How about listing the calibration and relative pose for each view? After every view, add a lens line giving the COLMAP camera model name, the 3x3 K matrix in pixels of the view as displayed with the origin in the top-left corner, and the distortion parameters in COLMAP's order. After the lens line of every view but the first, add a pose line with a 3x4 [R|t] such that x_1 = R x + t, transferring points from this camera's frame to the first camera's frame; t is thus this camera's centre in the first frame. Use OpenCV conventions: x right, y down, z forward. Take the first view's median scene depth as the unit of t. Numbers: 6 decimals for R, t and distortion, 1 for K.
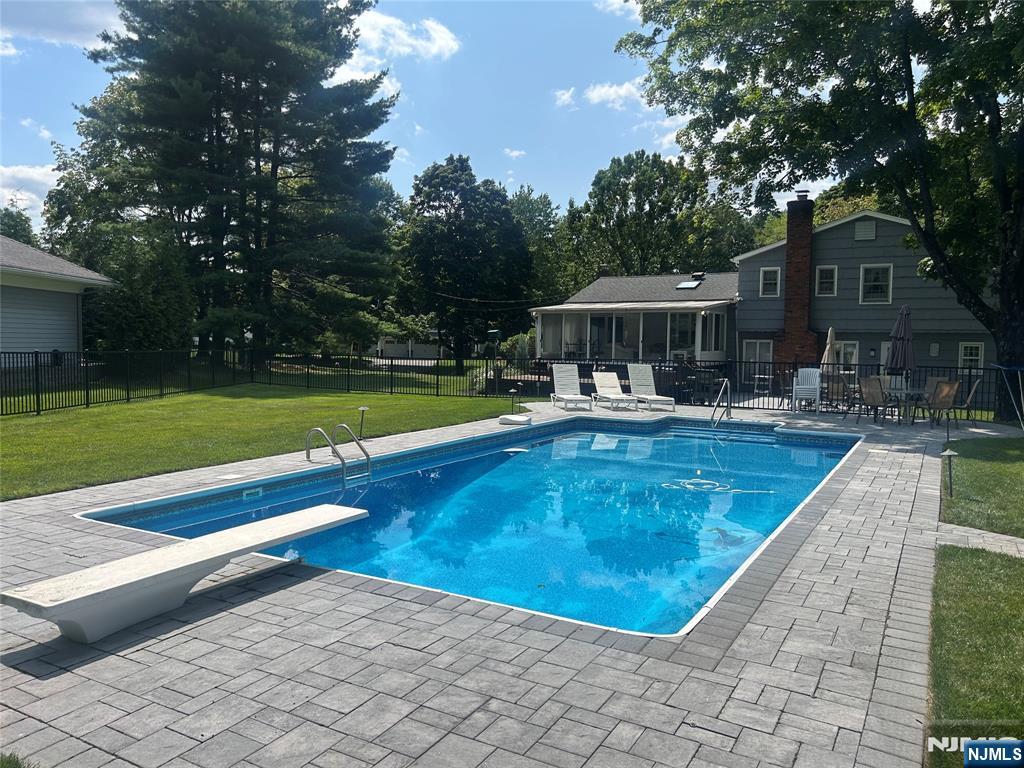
lens RADIAL K [[772.1, 0, 512.0], [0, 772.1, 384.0], [0, 0, 1]] dist [0.068131, -0.083242]
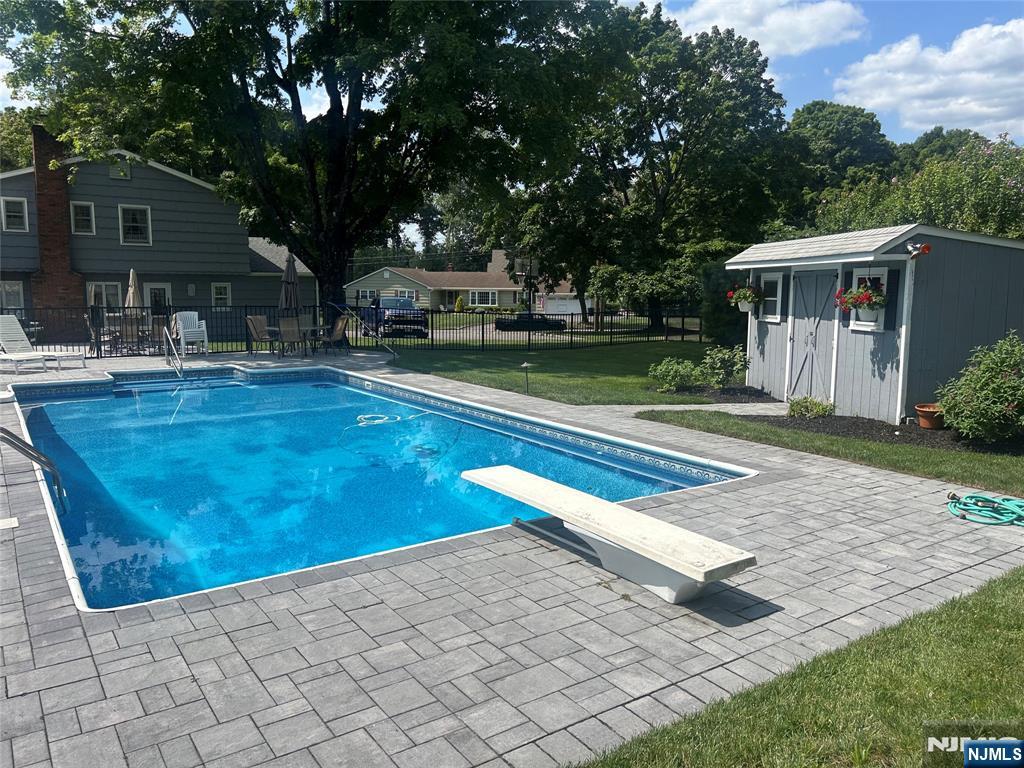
lens RADIAL K [[772.1, 0, 512.0], [0, 772.1, 384.0], [0, 0, 1]] dist [0.068131, -0.083242]
pose [[0.431179, -0.126232, 0.893393, -0.269438], [0.052384, 0.991997, 0.114883, -0.016021], [-0.900745, -0.002735, 0.434340, 0.132115]]
